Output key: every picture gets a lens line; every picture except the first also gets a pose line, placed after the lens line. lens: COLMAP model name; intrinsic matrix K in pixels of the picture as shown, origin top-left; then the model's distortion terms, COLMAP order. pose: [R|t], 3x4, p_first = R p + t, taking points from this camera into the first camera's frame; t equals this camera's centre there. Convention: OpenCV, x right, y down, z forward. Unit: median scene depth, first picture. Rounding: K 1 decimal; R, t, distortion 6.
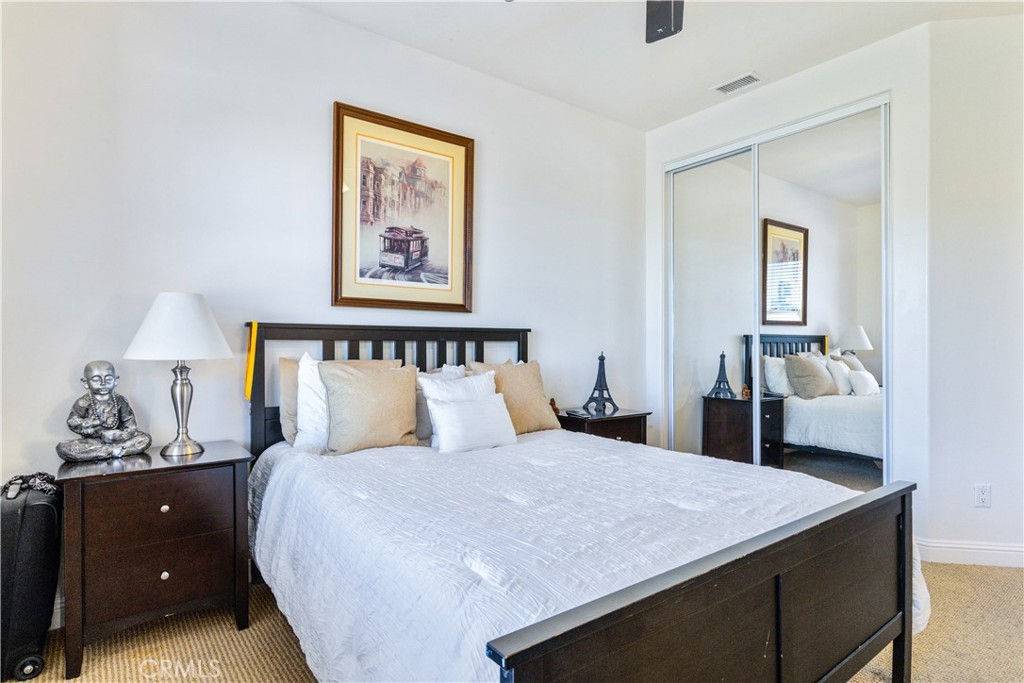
lens RADIAL K [[571.1, 0, 521.2], [0, 571.1, 342.3], [0, 0, 1]] dist [-0.002449, 0.004400]
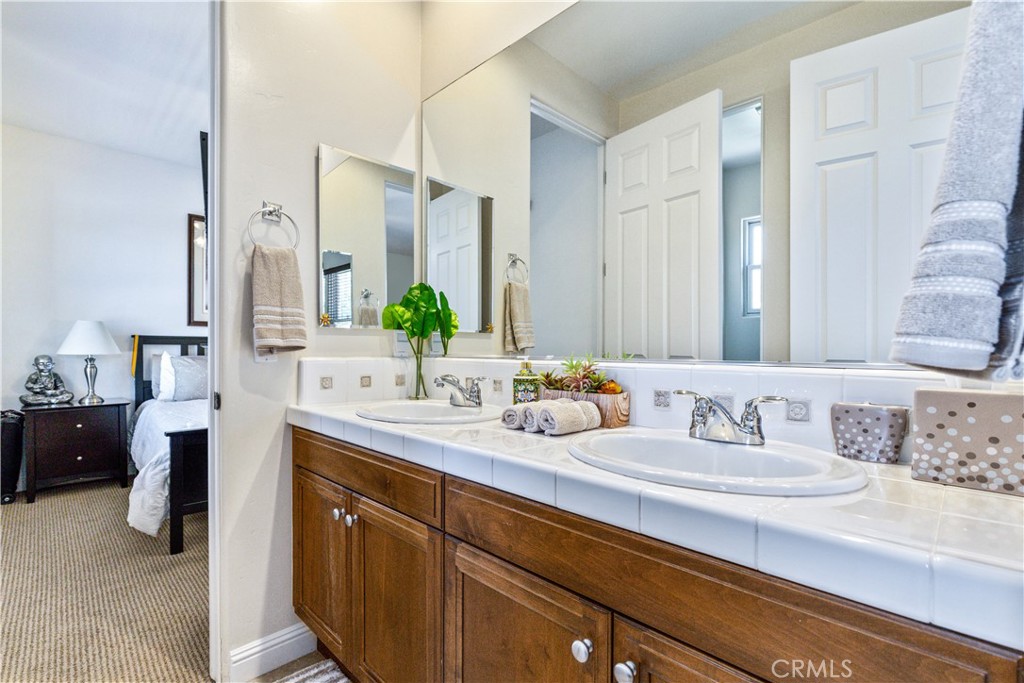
lens RADIAL K [[465.8, 0, 504.8], [0, 465.8, 351.9], [0, 0, 1]] dist [-0.002312, 0.000658]
pose [[0.989211, 0.007265, 0.146316, 0.444173], [-0.009839, 0.999809, 0.016880, -0.015164], [-0.146166, -0.018137, 0.989094, -0.604921]]
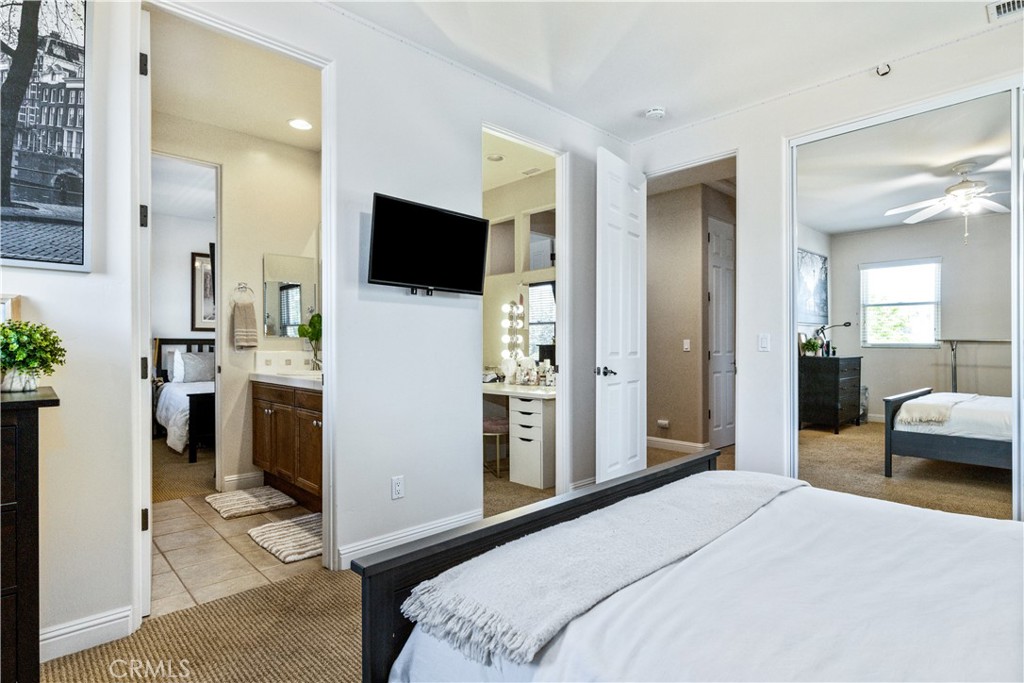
lens RADIAL K [[530.0, 0, 513.6], [0, 530.0, 342.7], [0, 0, 1]] dist [0.000985, -0.000343]
pose [[0.992086, 0.003106, 0.125520, 0.791916], [-0.003628, 0.999986, 0.003931, -0.026274], [-0.125506, -0.004355, 0.992083, -1.514766]]
